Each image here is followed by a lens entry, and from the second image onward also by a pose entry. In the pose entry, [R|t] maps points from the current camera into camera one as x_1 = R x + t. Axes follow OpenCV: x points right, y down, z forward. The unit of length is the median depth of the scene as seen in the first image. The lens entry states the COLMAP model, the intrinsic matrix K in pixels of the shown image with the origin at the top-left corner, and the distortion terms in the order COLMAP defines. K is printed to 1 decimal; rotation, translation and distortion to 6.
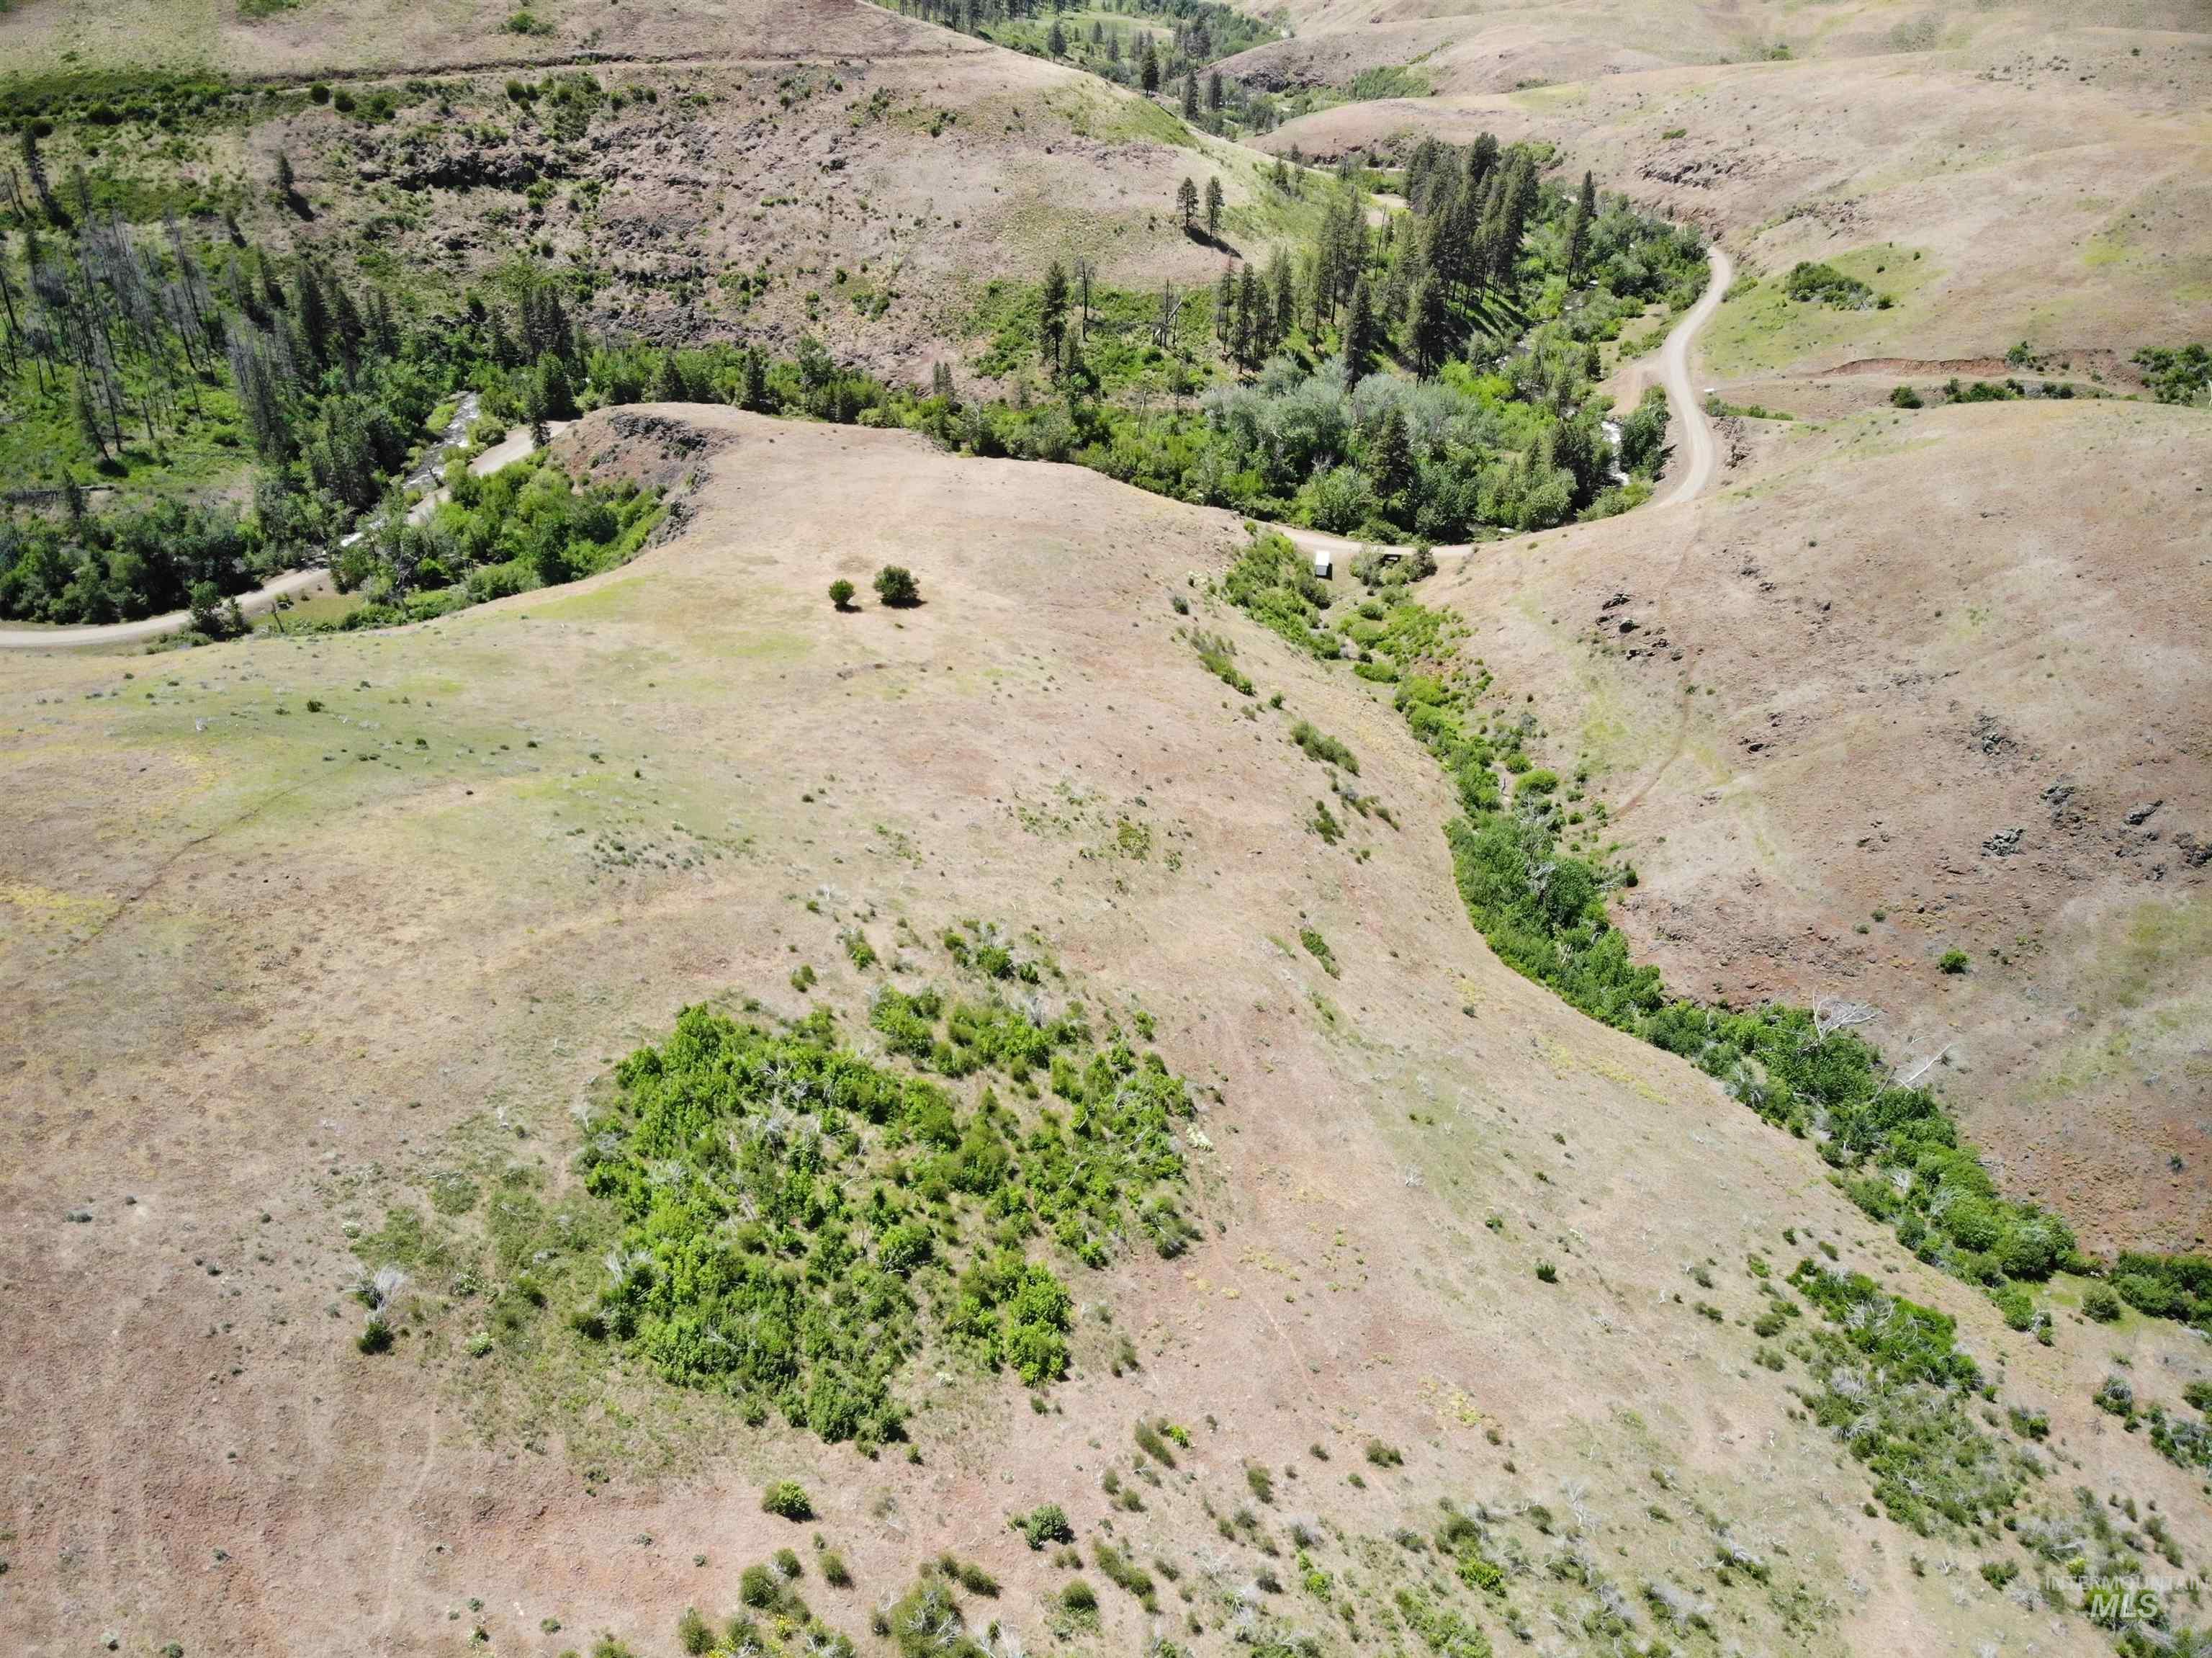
lens RADIAL K [[1634.0, 0, 1072.9], [0, 1634.0, 819.4], [0, 0, 1]] dist [0.048927, -0.157208]
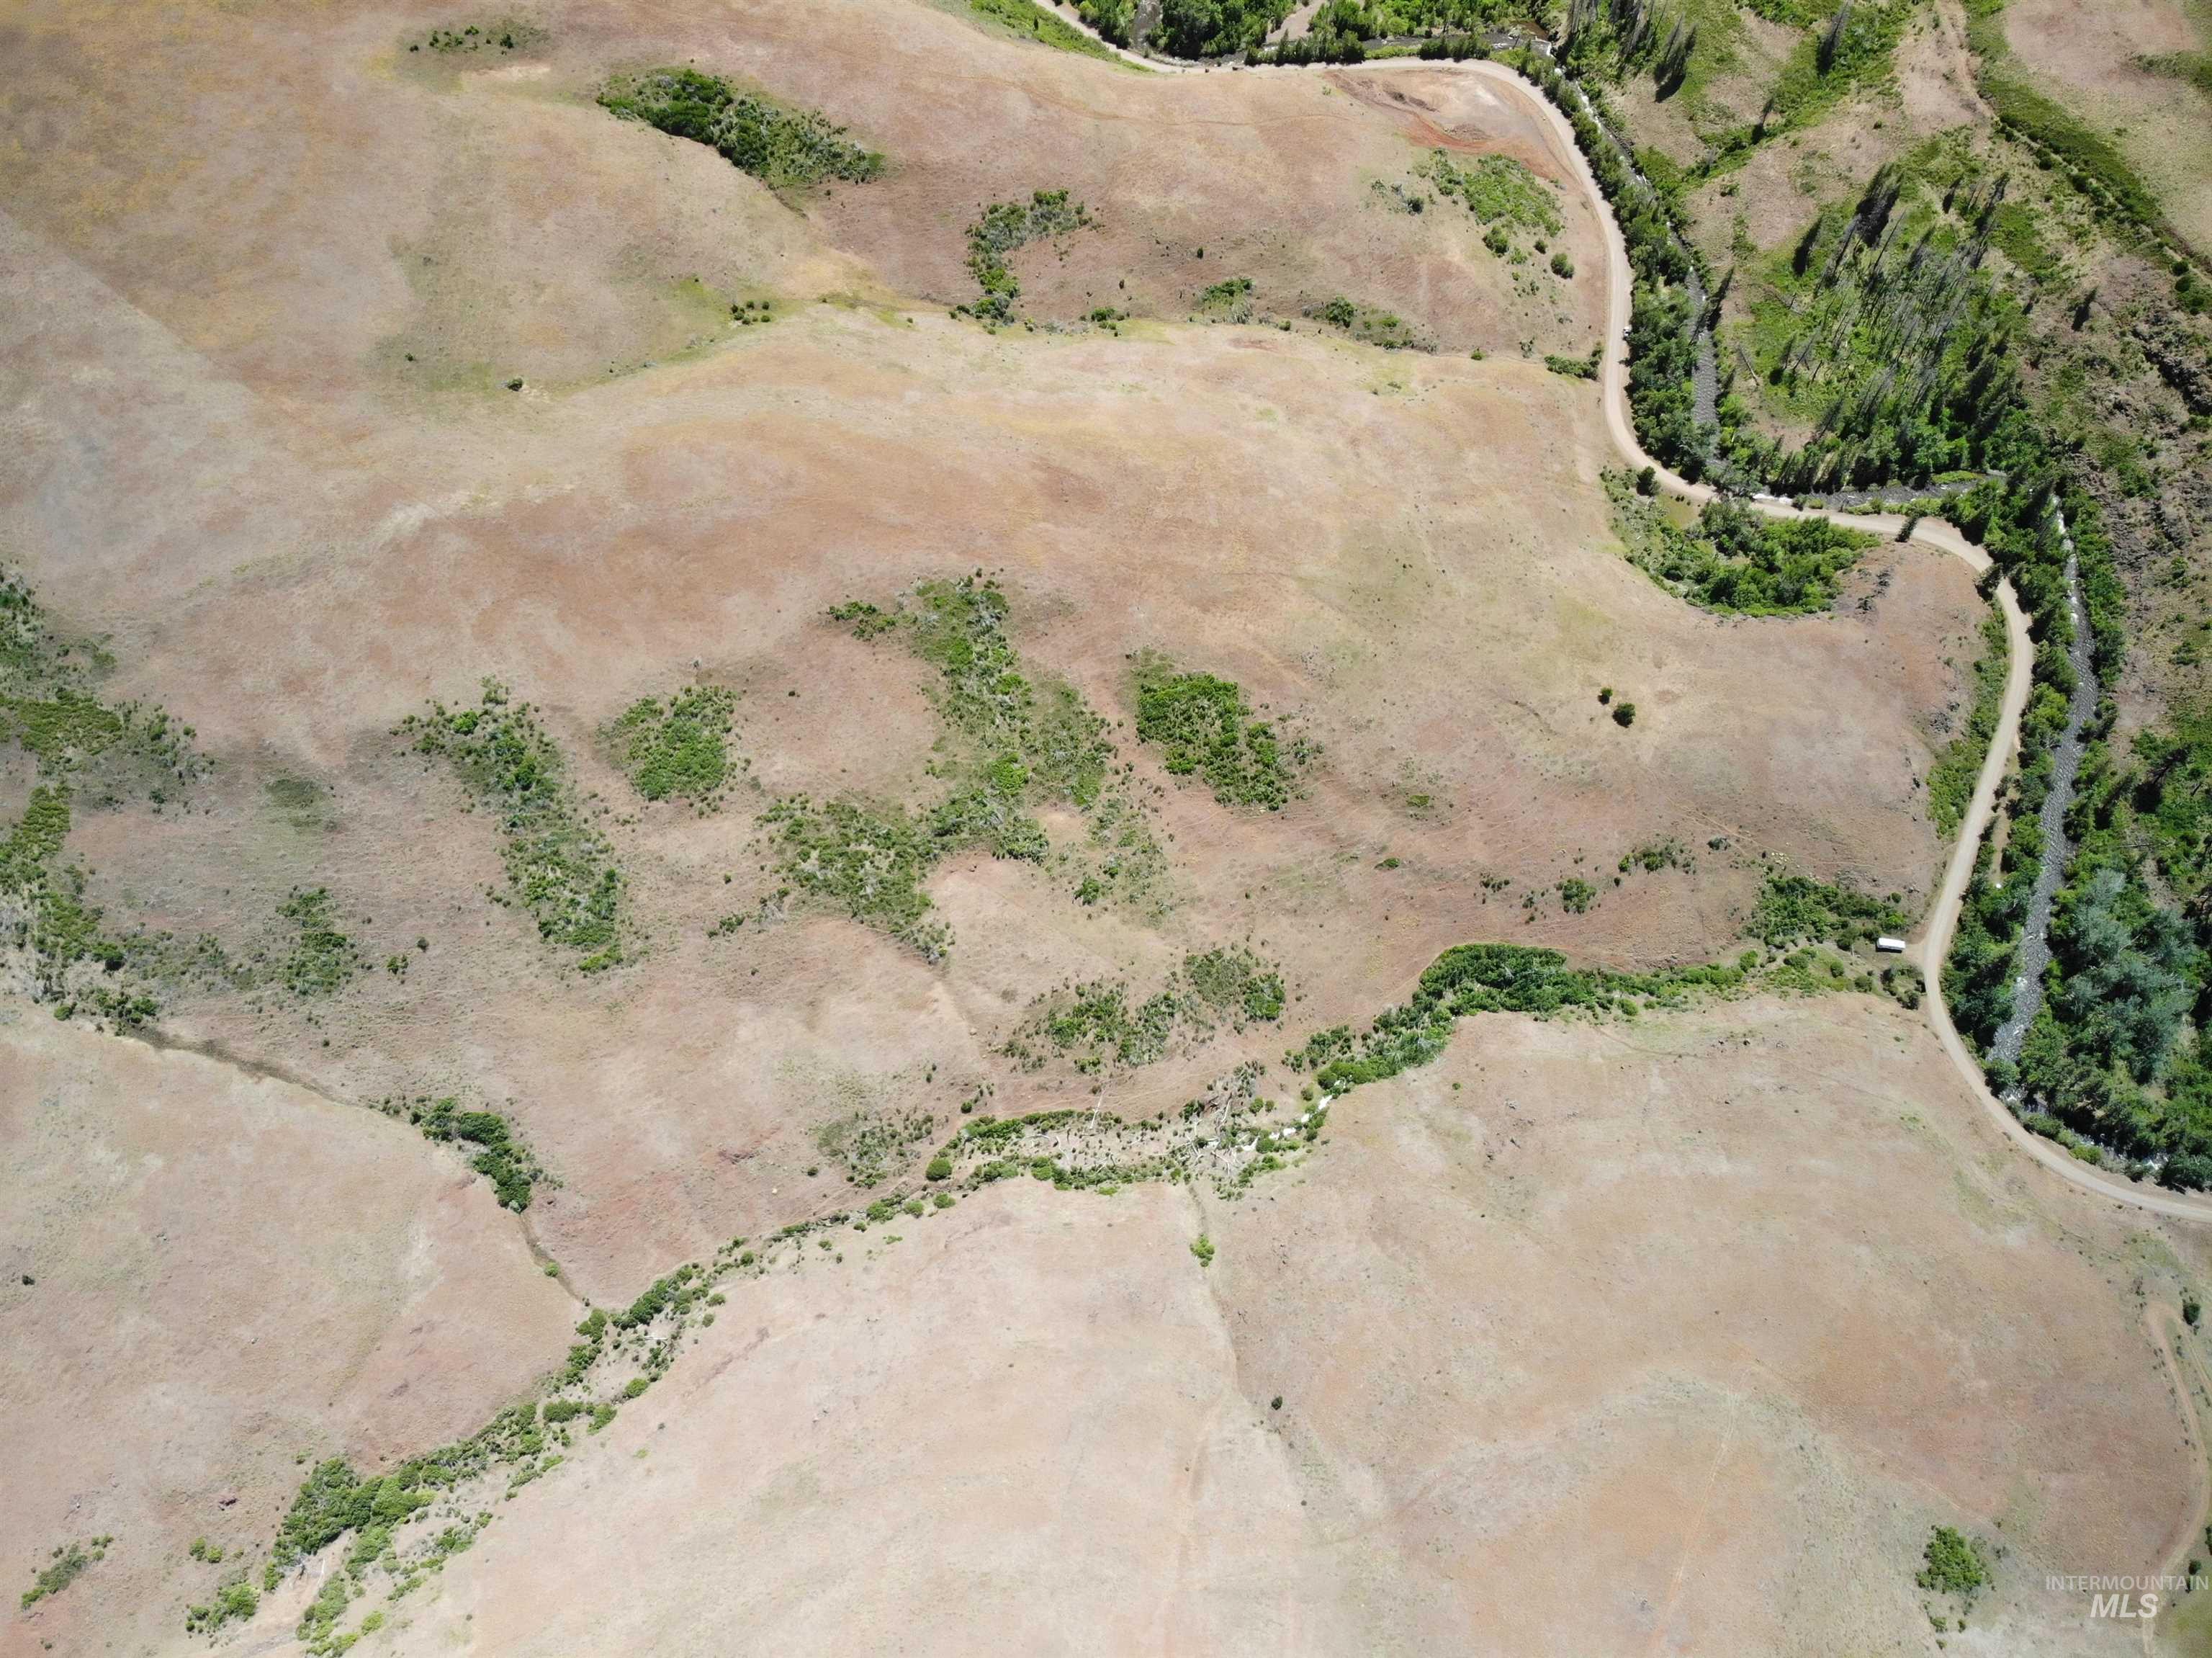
lens RADIAL K [[1634.0, 0, 1094.2], [0, 1634.0, 816.3], [0, 0, 1]] dist [0.048927, -0.157208]
pose [[0.054889, 0.847413, -0.528089, 0.637621], [-0.533563, 0.471935, 0.701846, -0.697317], [0.843977, 0.243245, 0.478052, -0.365529]]
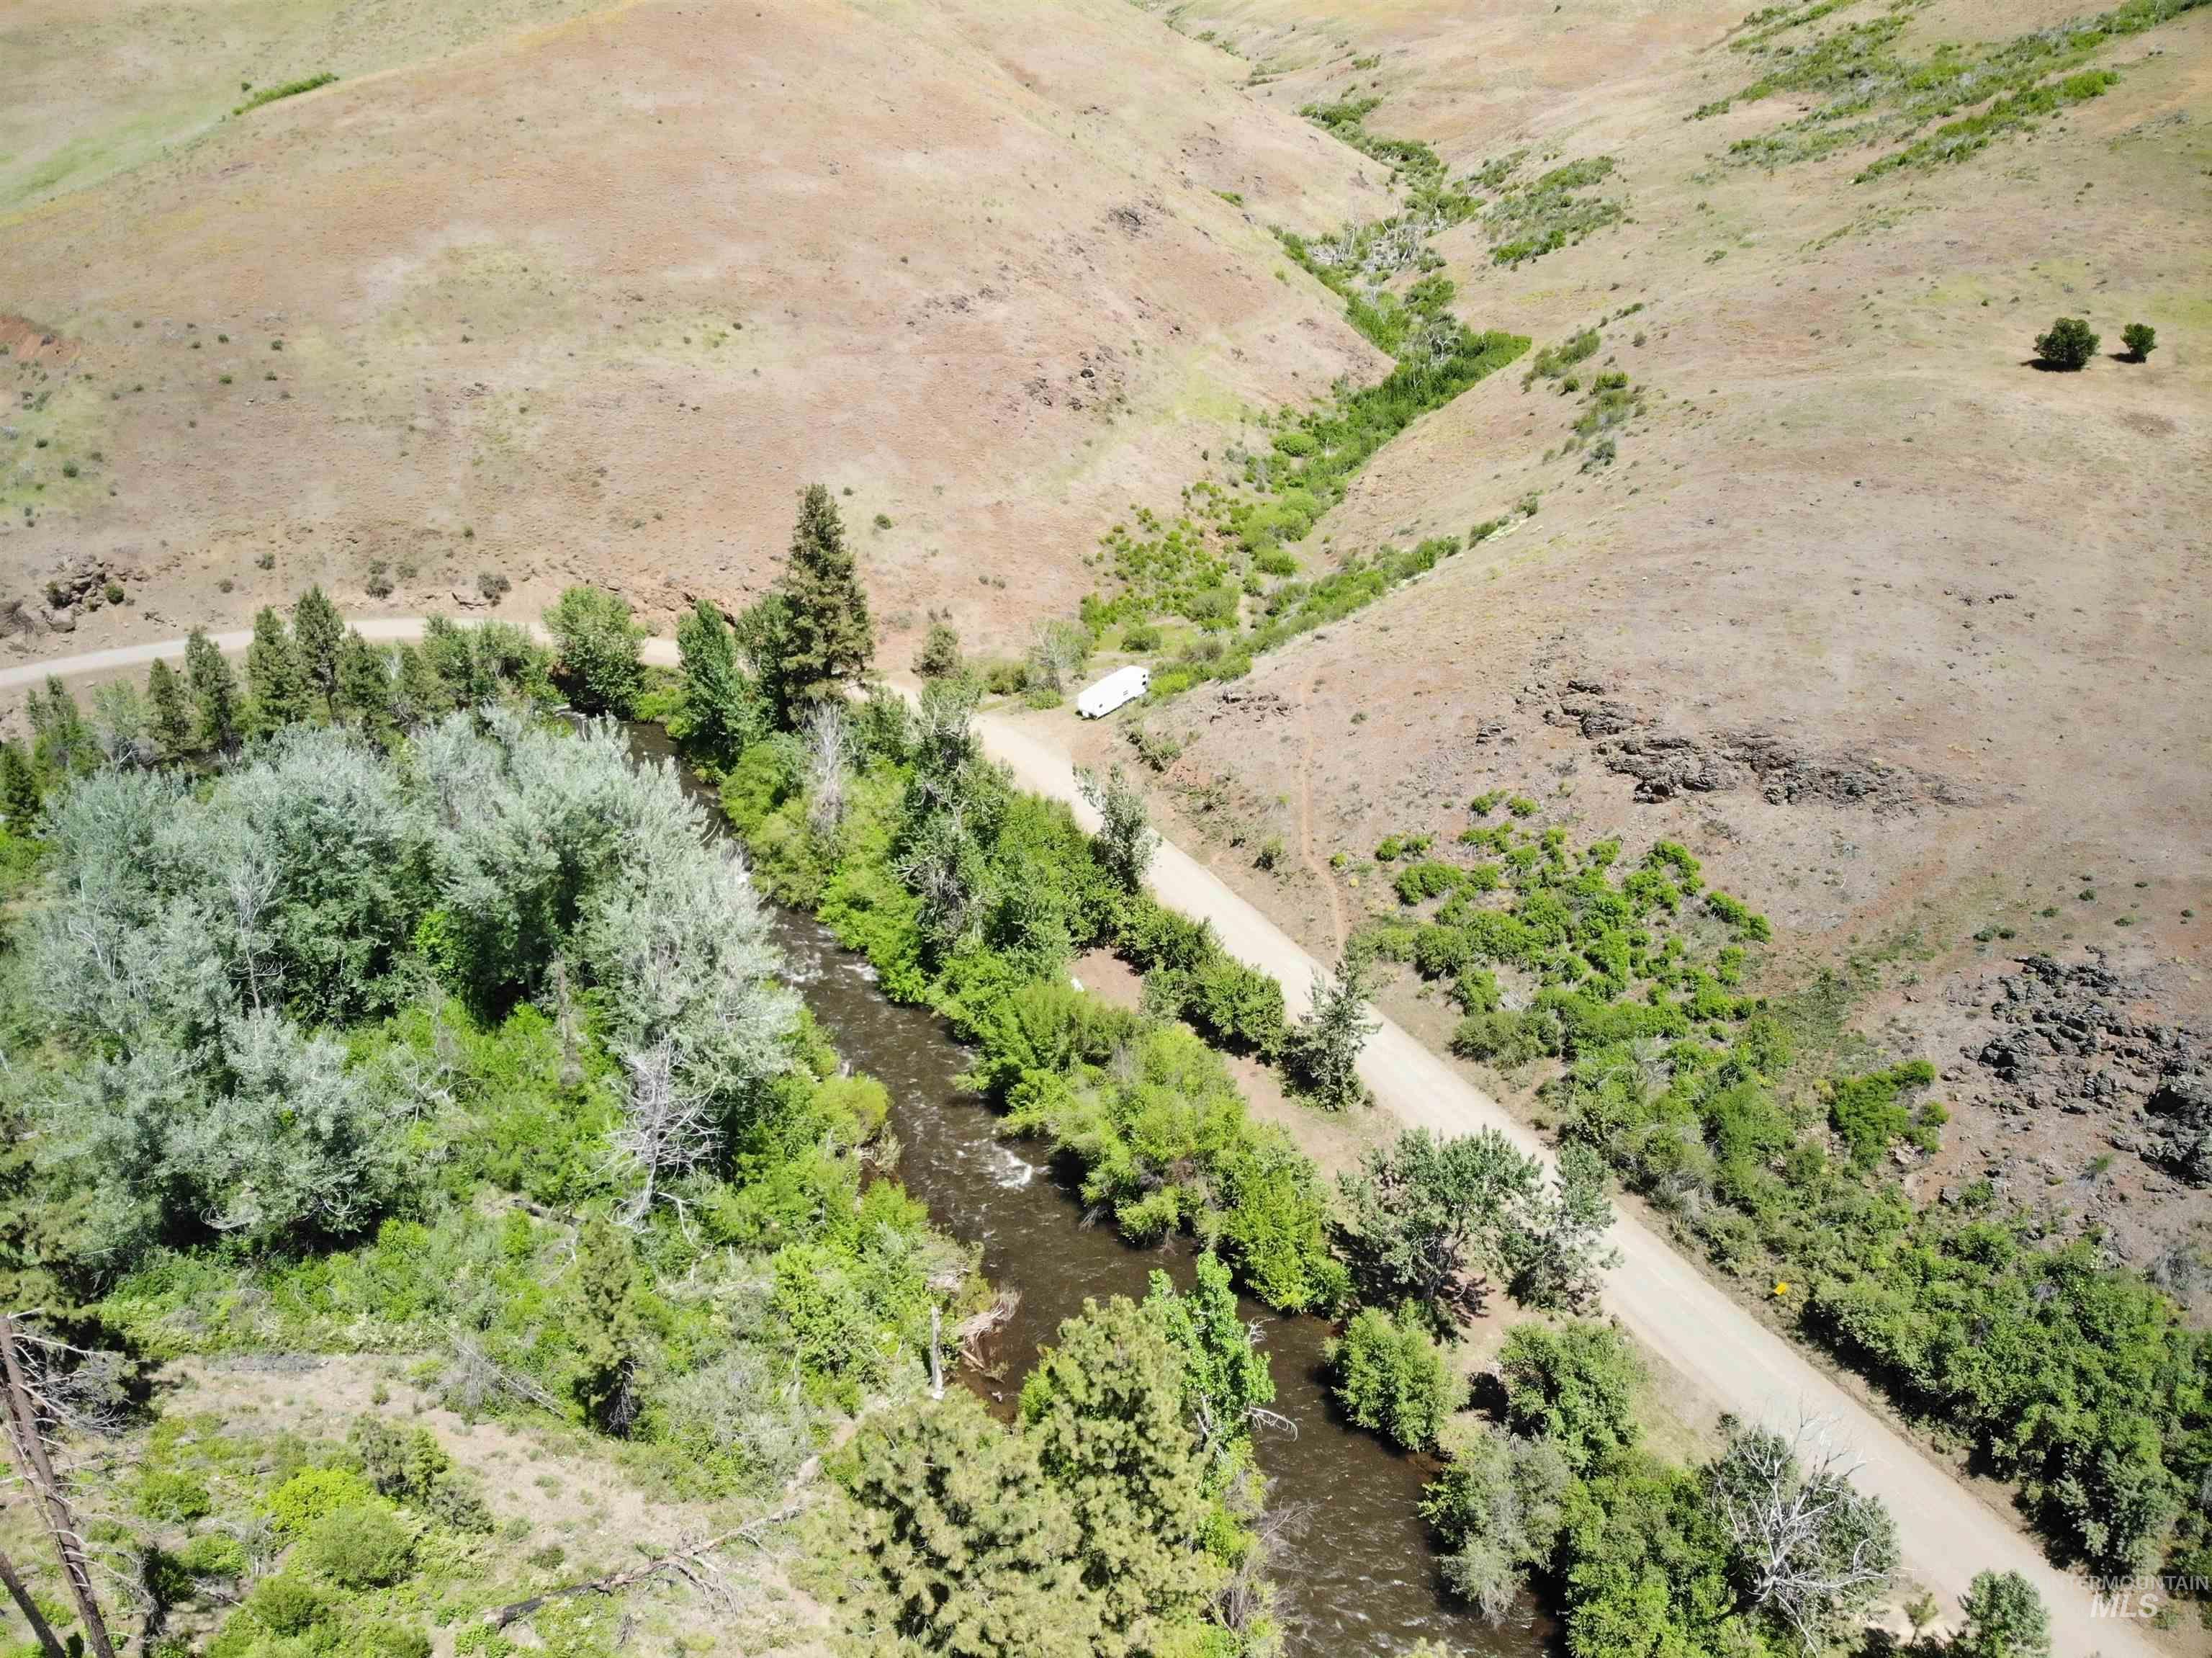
lens RADIAL K [[1634.0, 0, 1080.6], [0, 1634.0, 845.7], [0, 0, 1]] dist [0.048927, -0.157208]
pose [[-0.873476, -0.229376, 0.429448, -0.045247], [0.244332, 0.556431, 0.794158, -0.385896], [-0.421119, 0.798606, -0.429986, 0.917298]]
